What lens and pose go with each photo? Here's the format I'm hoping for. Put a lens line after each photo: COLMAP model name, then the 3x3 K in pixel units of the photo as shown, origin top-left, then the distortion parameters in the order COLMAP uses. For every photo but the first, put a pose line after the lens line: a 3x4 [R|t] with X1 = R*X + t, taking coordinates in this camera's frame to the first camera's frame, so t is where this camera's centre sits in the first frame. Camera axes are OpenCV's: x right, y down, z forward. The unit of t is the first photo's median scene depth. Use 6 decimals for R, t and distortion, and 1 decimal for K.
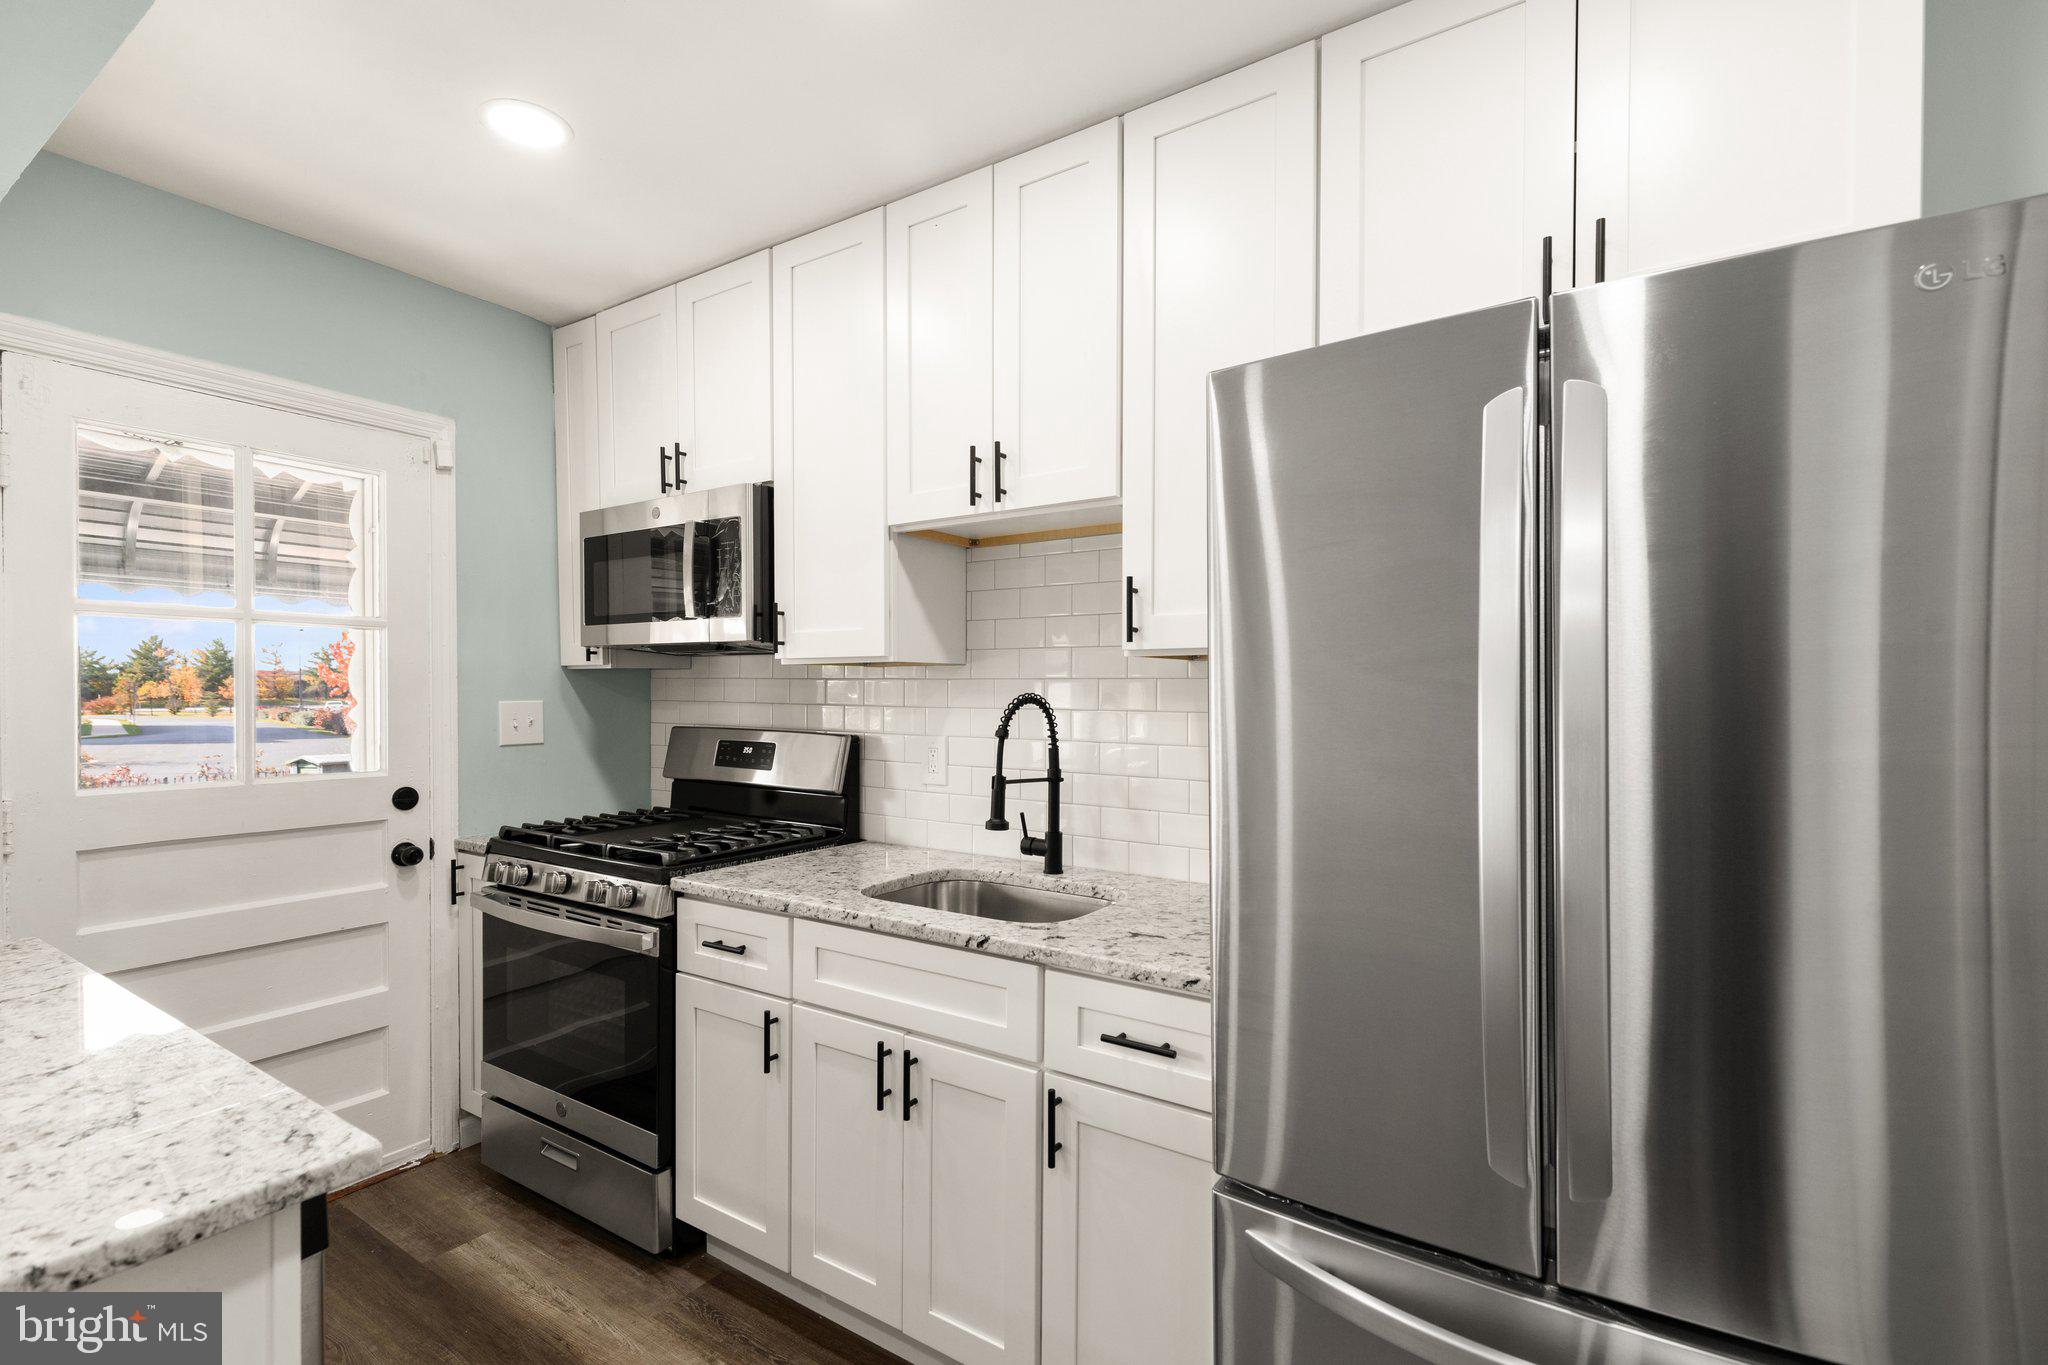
lens RADIAL K [[922.7, 0, 1033.1], [0, 922.7, 694.0], [0, 0, 1]] dist [0.001429, -0.000443]
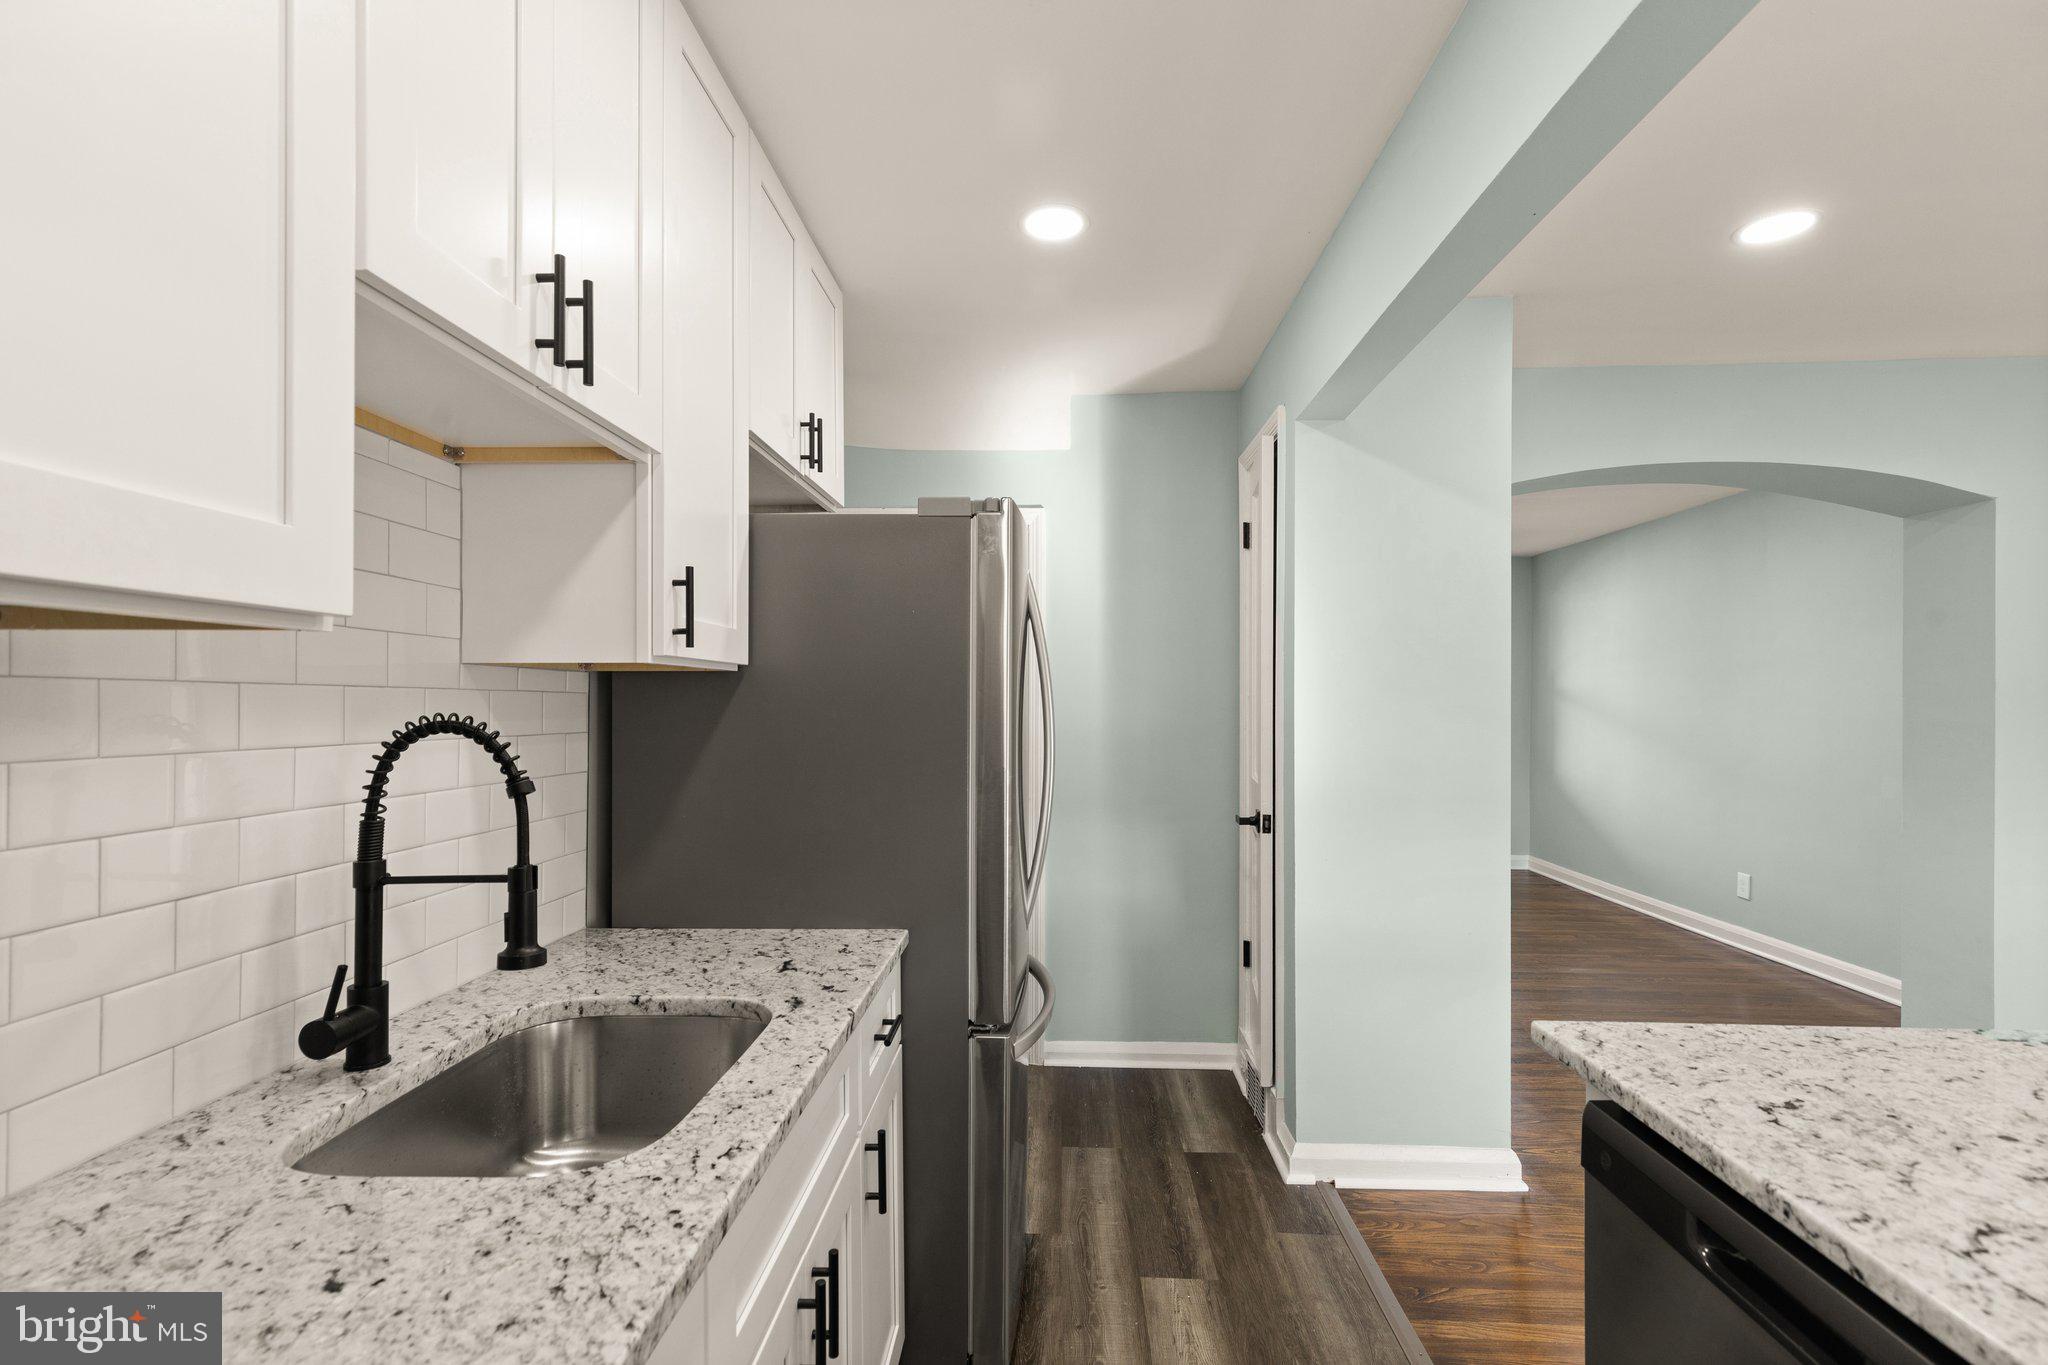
lens RADIAL K [[927.1, 0, 1019.6], [0, 927.1, 691.5], [0, 0, 1]] dist [0.001786, 0.000396]
pose [[-0.508143, 0.006951, 0.861244, -0.567771], [0.002640, 0.999975, -0.006514, -0.008181], [-0.861268, -0.001036, -0.508149, 0.888308]]
